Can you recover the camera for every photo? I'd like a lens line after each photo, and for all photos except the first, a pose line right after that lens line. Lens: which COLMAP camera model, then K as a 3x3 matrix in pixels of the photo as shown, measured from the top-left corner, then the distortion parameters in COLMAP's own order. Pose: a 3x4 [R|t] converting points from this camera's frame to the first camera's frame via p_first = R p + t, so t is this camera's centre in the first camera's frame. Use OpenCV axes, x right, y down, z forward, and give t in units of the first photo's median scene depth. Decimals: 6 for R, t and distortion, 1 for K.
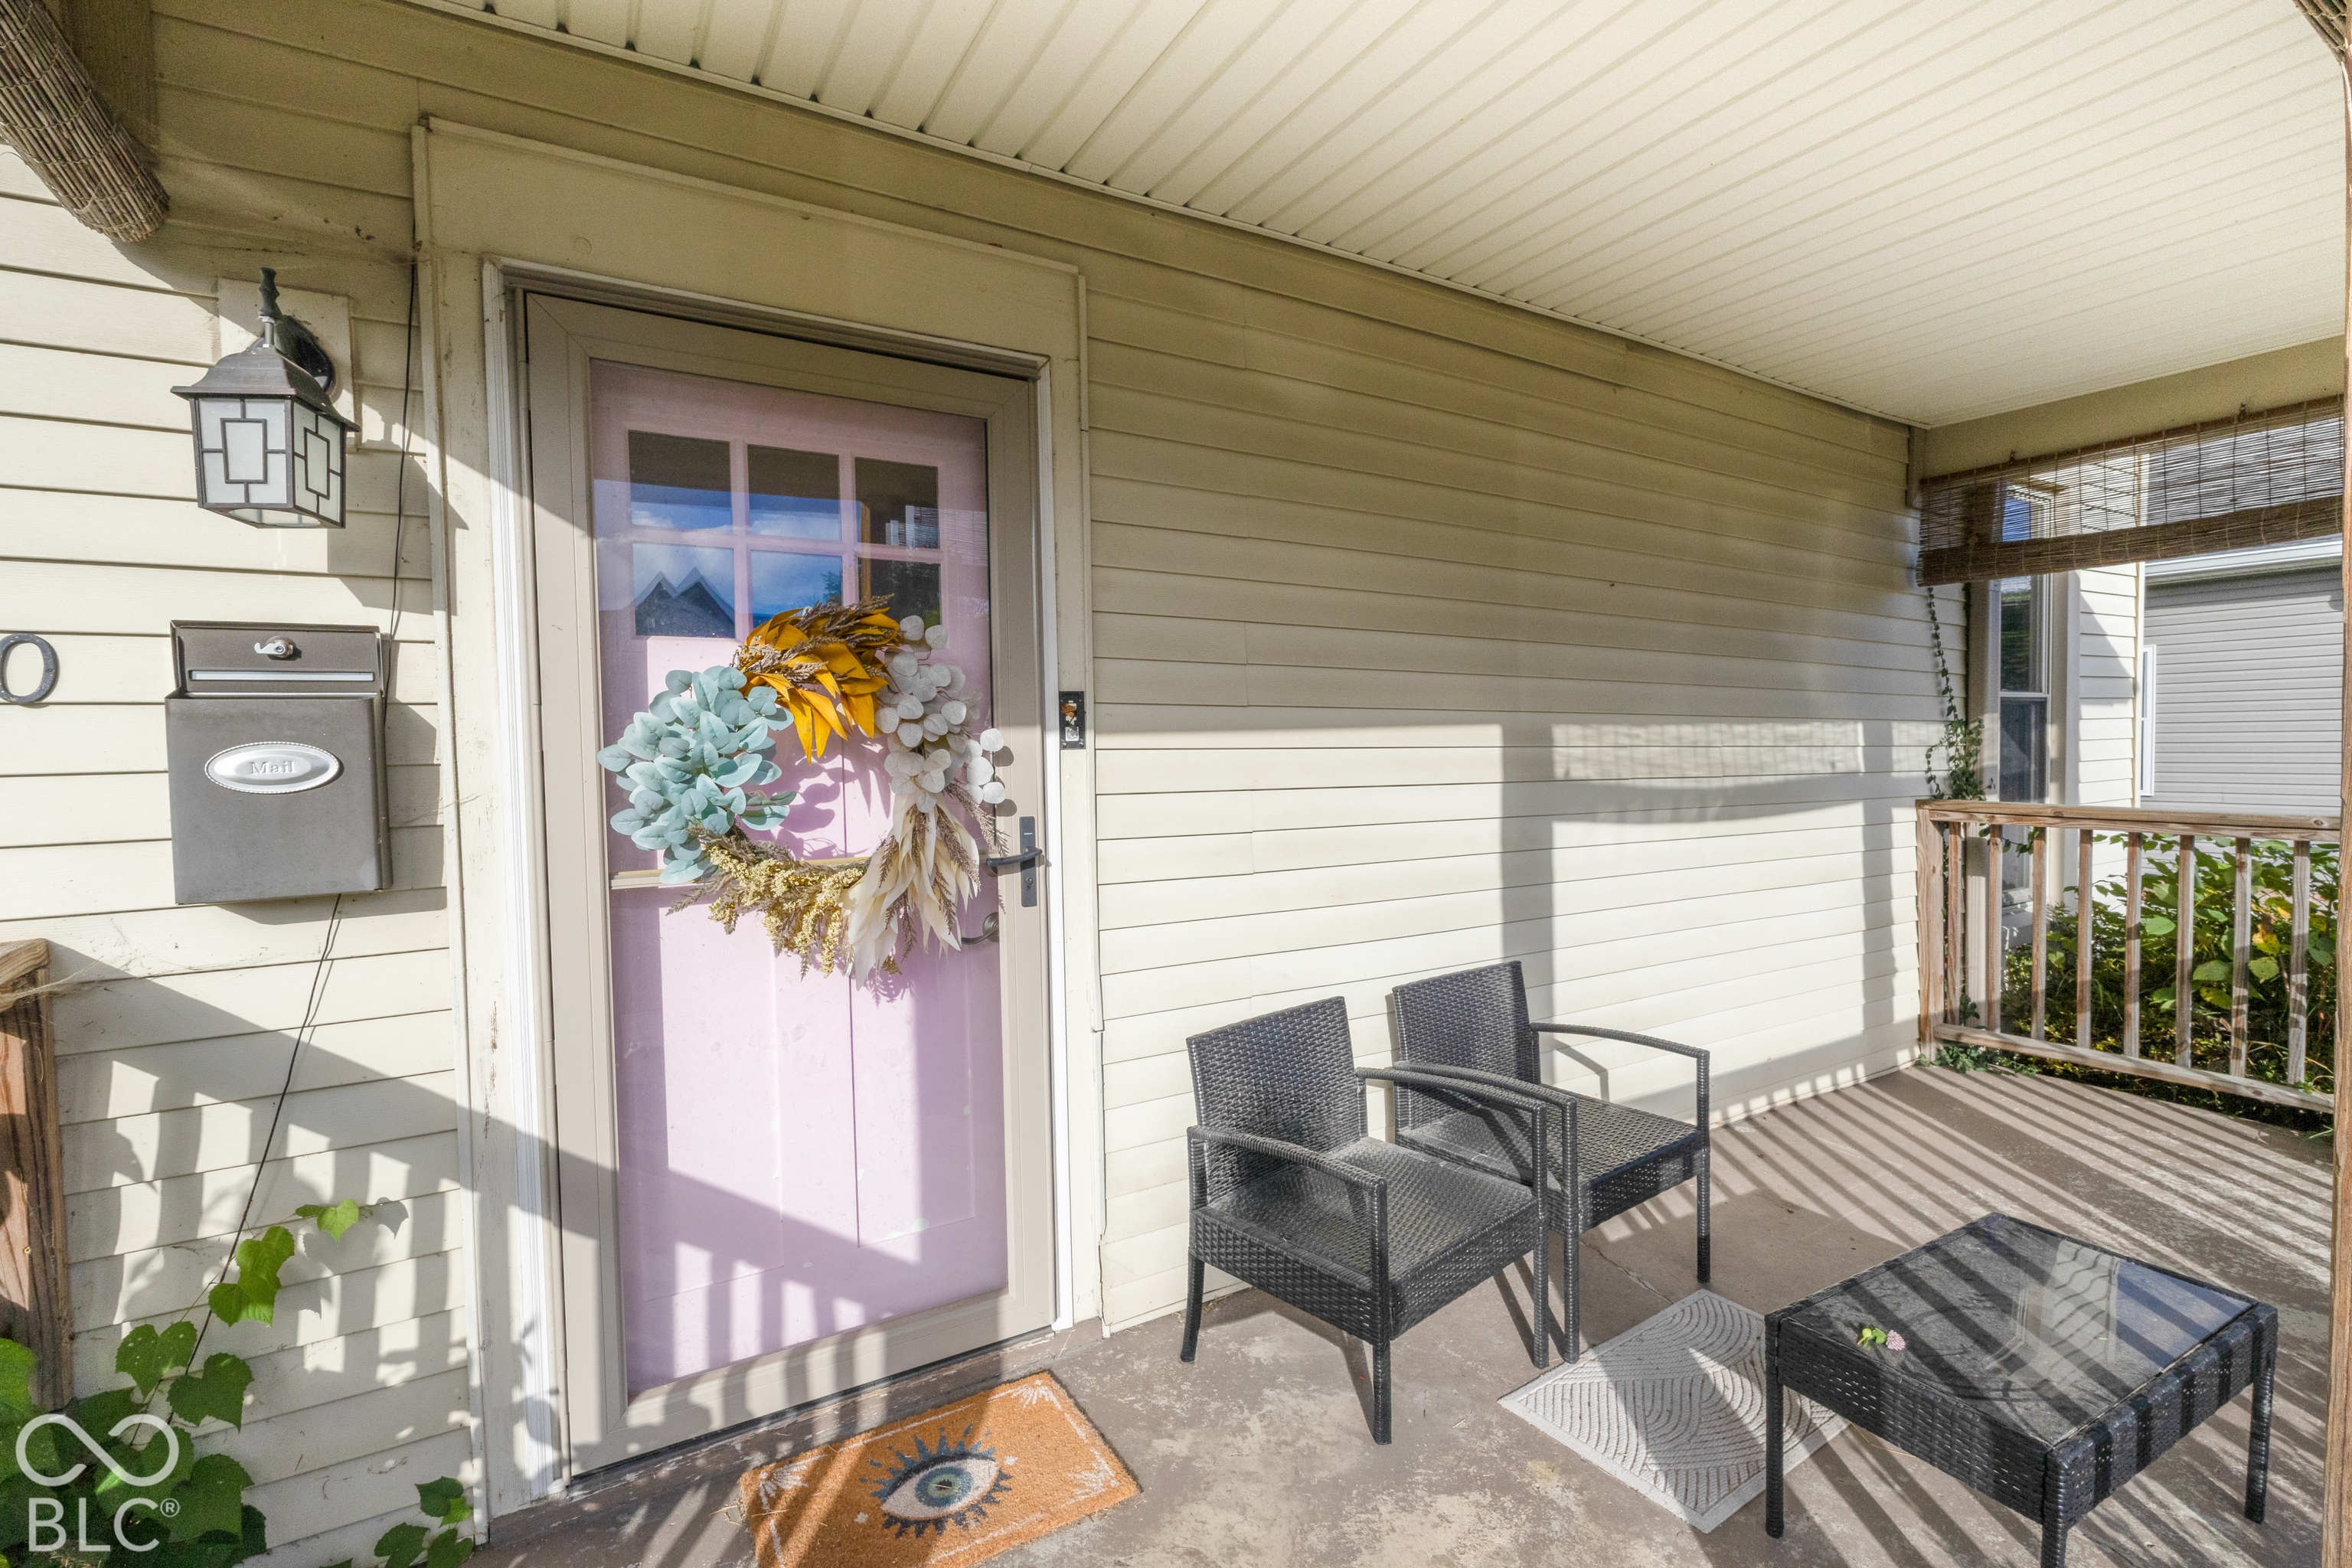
lens RADIAL K [[1071.7, 0, 1210.2], [0, 1071.7, 781.7], [0, 0, 1]] dist [-0.002752, 0.000187]
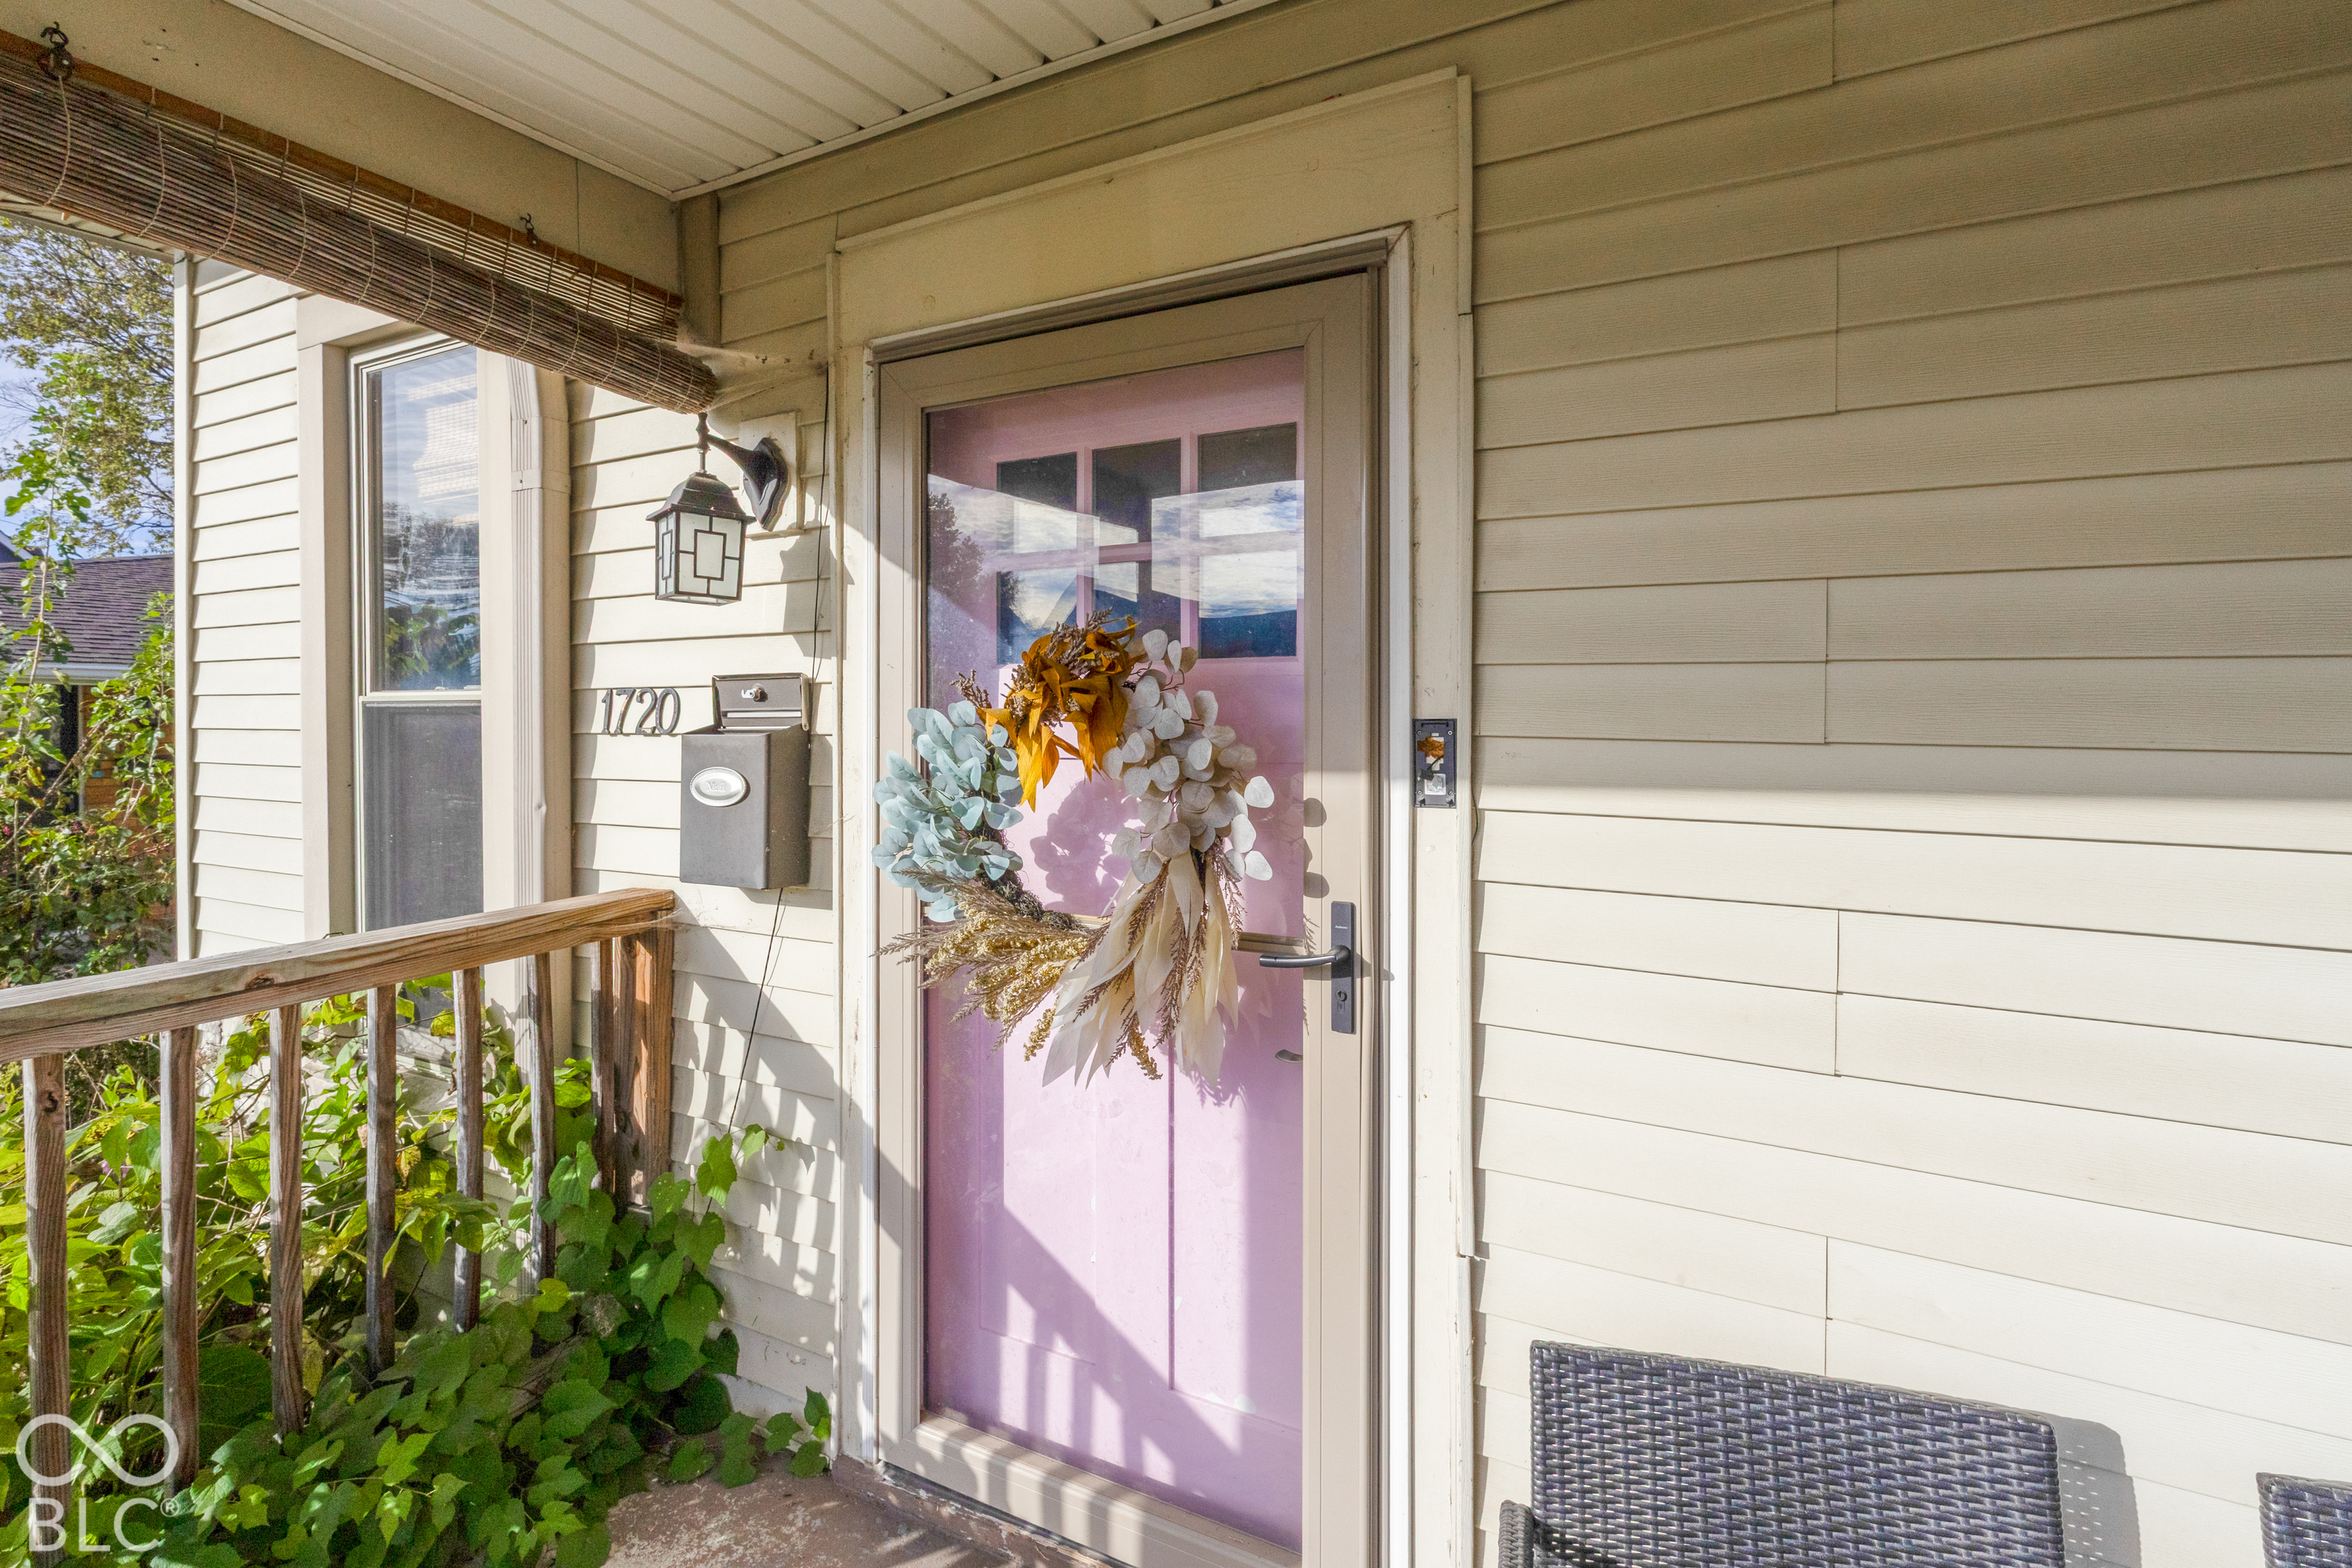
lens RADIAL K [[1084.0, 0, 1174.4], [0, 1084.0, 715.2], [0, 0, 1]] dist [-0.004387, -0.000463]
pose [[0.499089, 0.019403, -0.866333, 0.474895], [-0.039802, 0.999207, -0.000551, -0.104828], [0.865636, 0.034757, 0.499466, 0.696299]]
